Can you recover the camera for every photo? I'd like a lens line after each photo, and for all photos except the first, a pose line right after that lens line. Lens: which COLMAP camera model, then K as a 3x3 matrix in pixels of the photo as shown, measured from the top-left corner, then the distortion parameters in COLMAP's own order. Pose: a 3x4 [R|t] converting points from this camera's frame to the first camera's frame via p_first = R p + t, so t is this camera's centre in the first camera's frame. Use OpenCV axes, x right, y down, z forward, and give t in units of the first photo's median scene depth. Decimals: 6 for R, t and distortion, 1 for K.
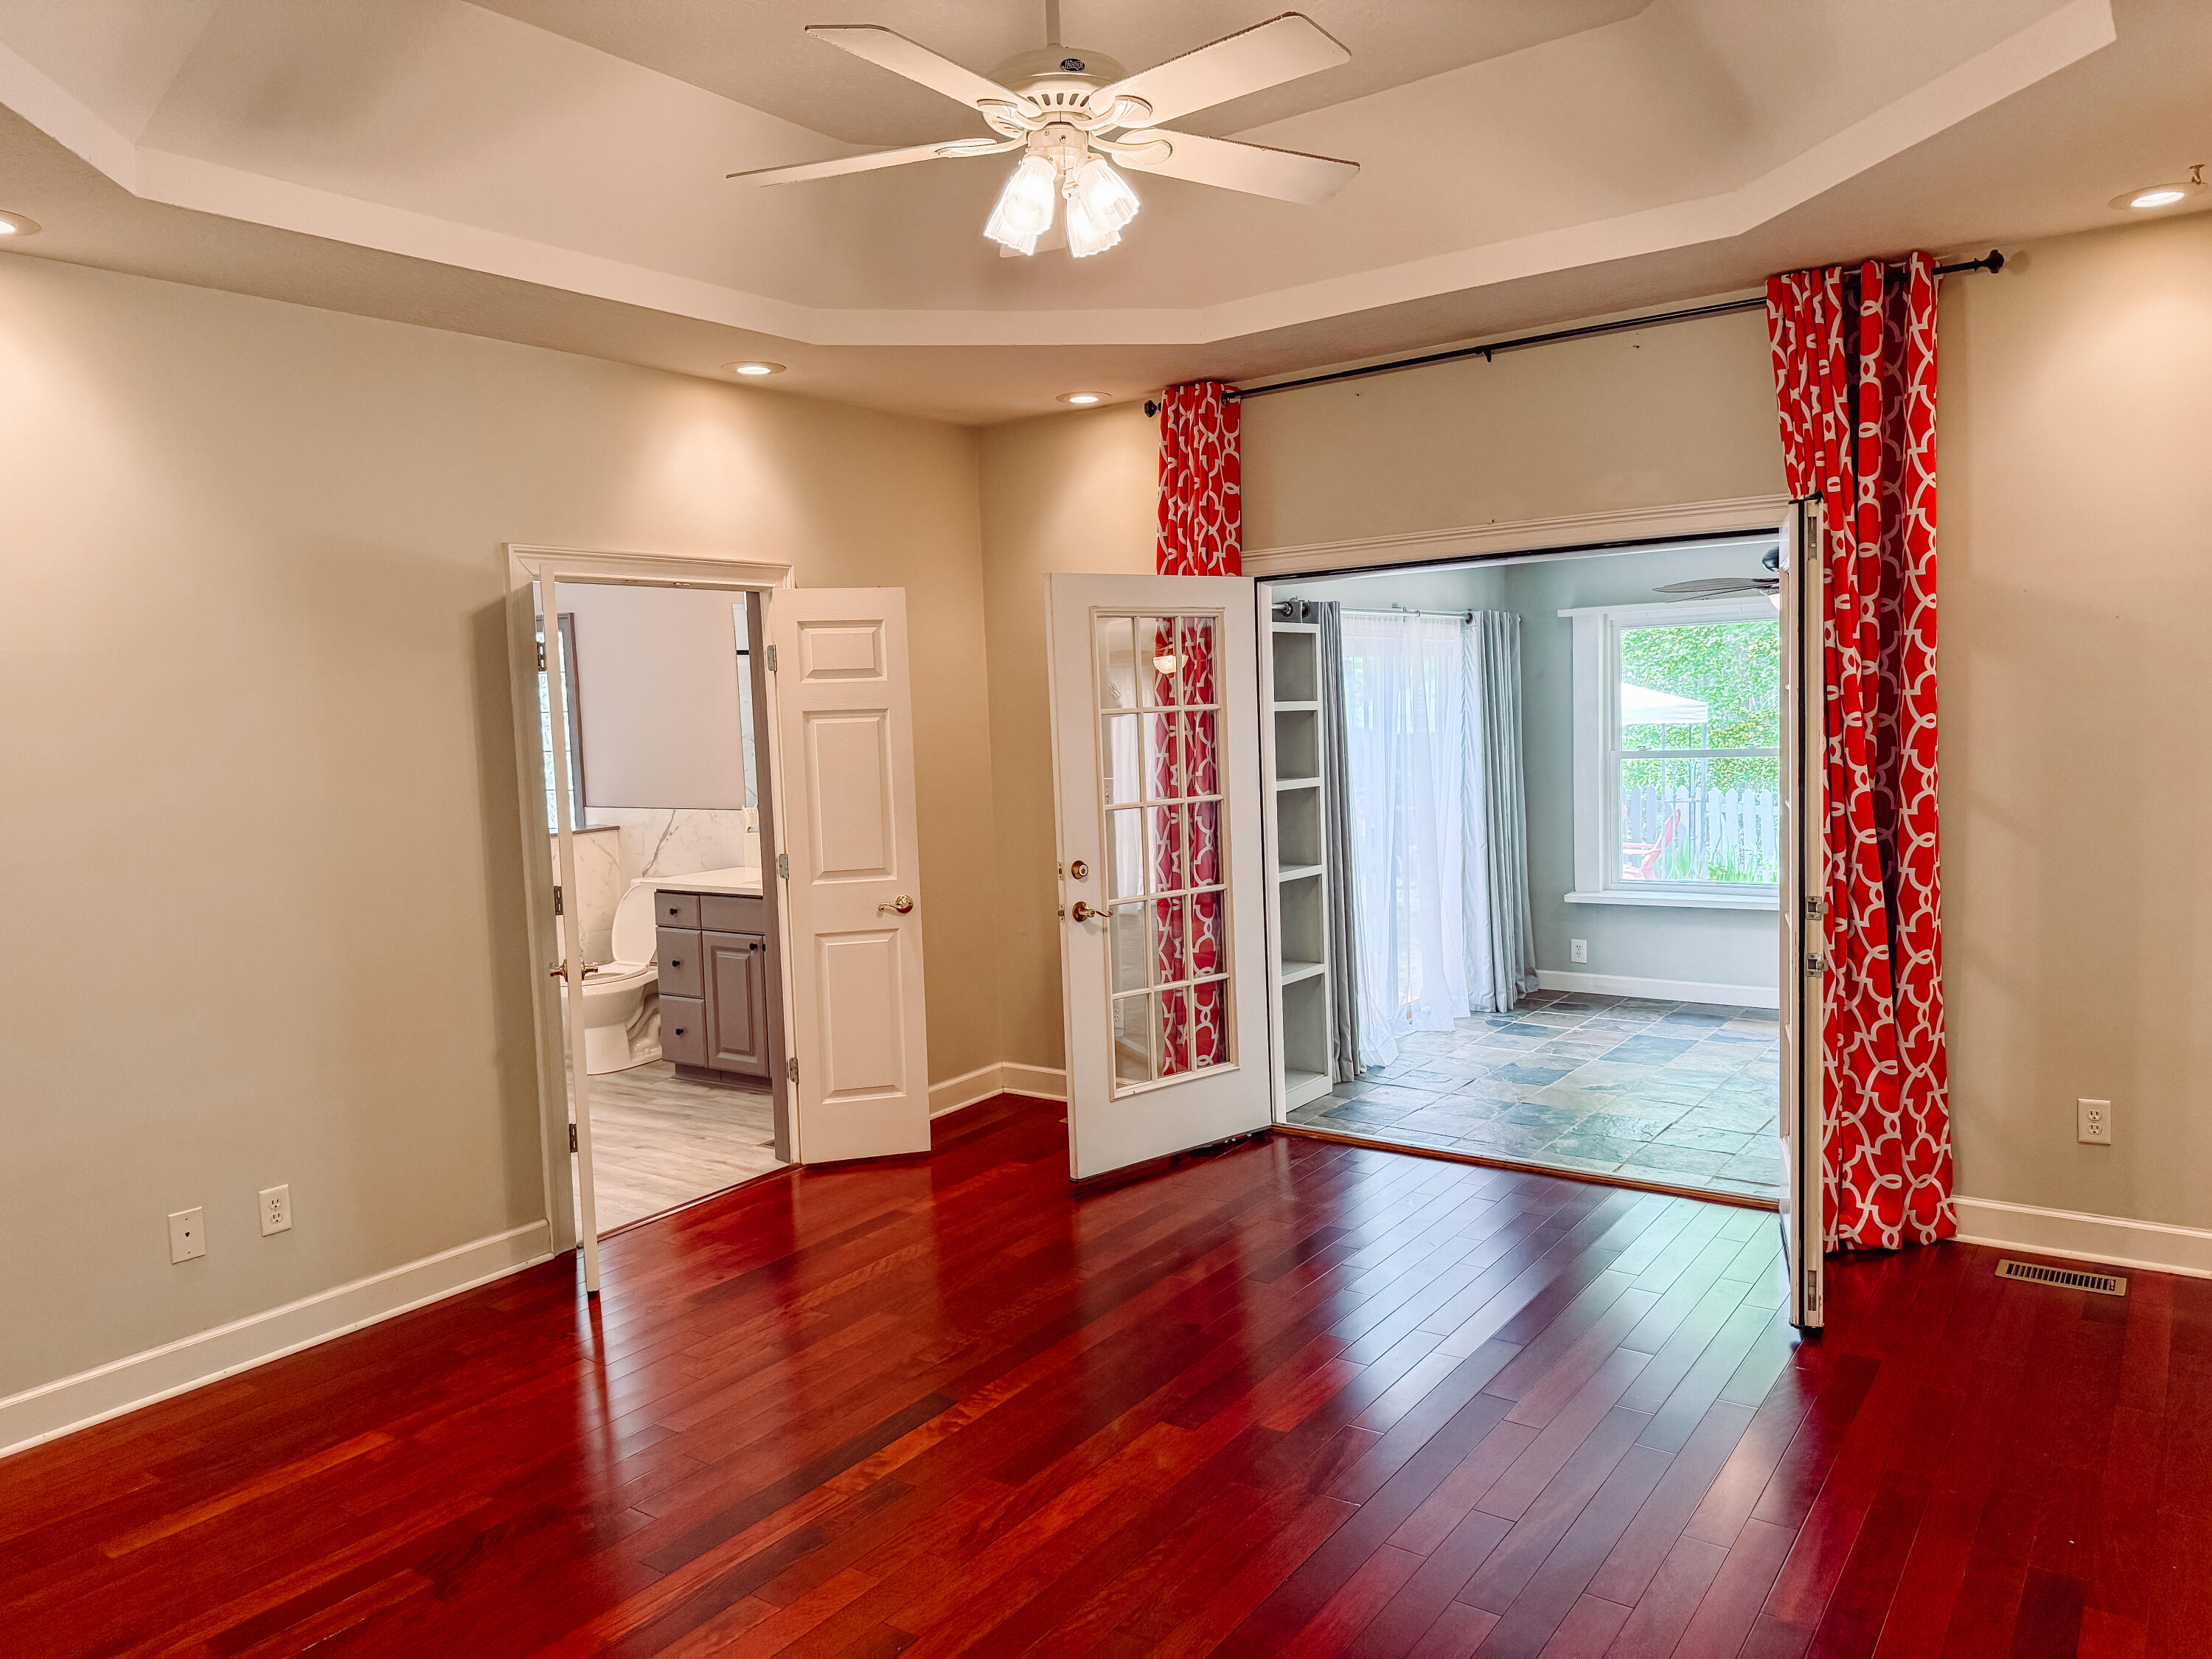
lens RADIAL K [[1565.2, 0, 1106.0], [0, 1565.2, 829.5], [0, 0, 1]] dist [0.087267, -0.107662]
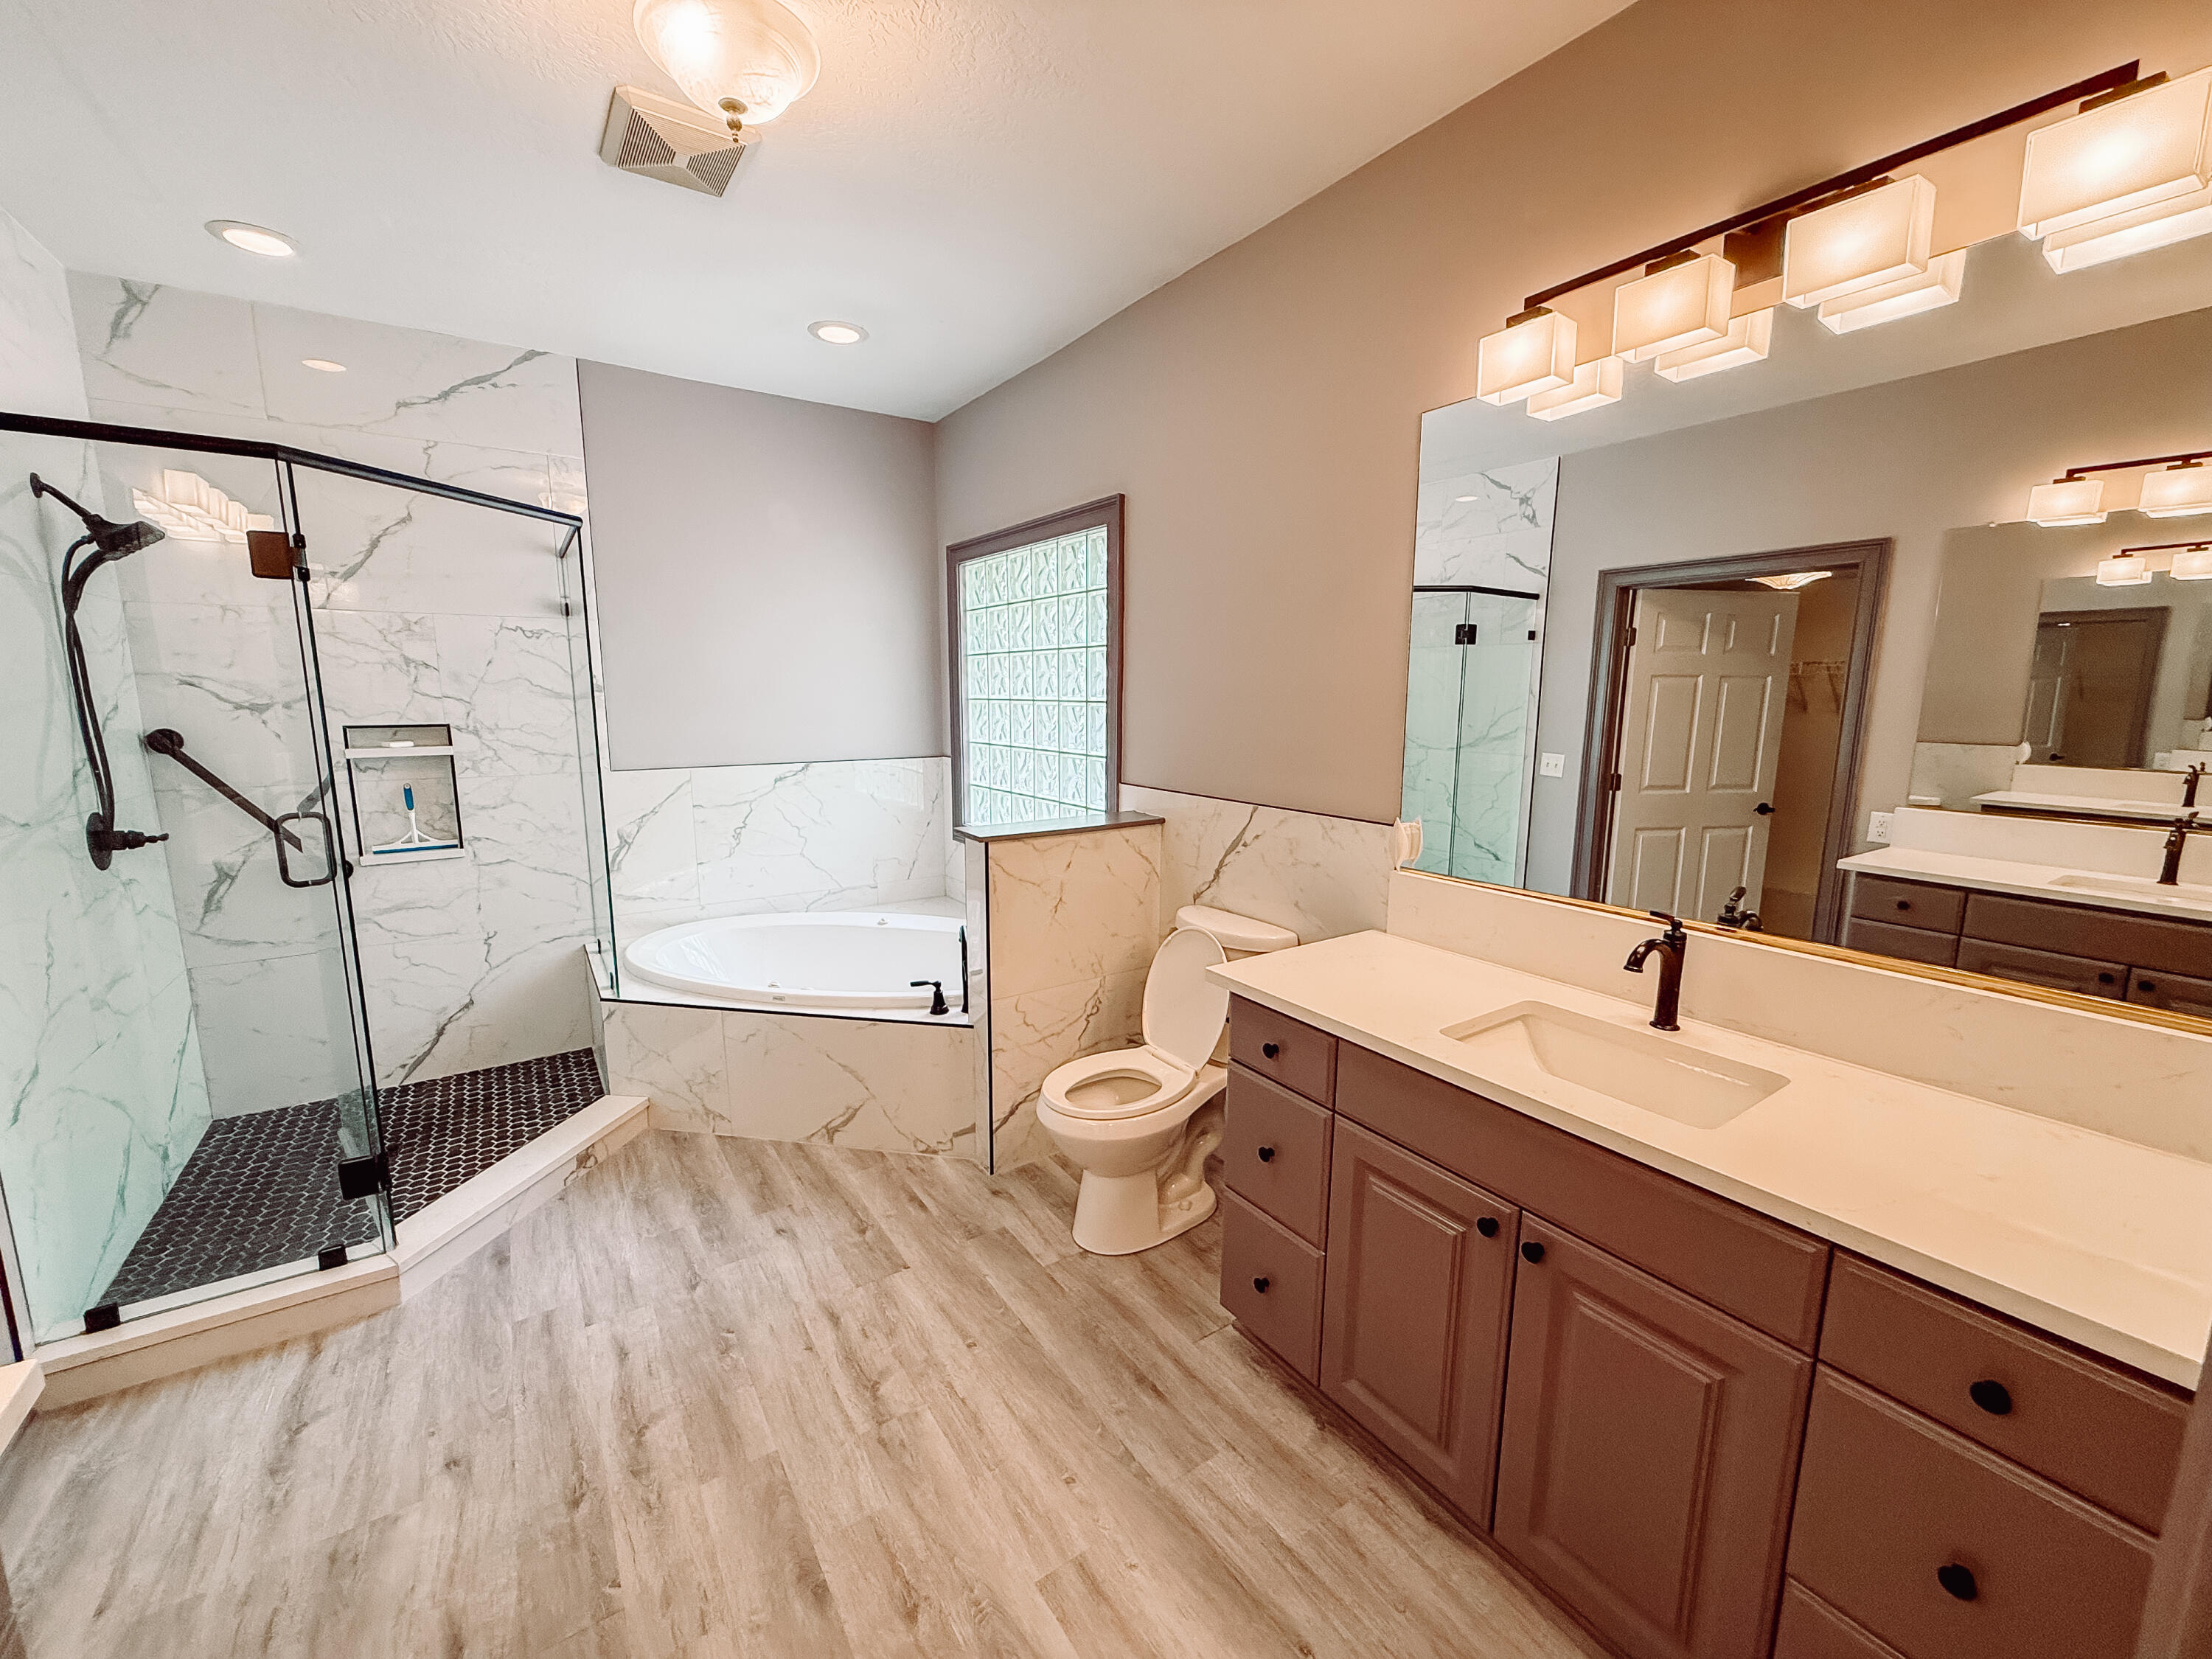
lens RADIAL K [[880.1, 0, 1106.0], [0, 880.1, 829.5], [0, 0, 1]] dist [0.000641, 0.000005]
pose [[0.939239, 0.094340, -0.330045, -0.225201], [-0.067597, 0.993498, 0.091615, -0.032961], [0.336542, -0.063738, 0.939509, 0.691265]]
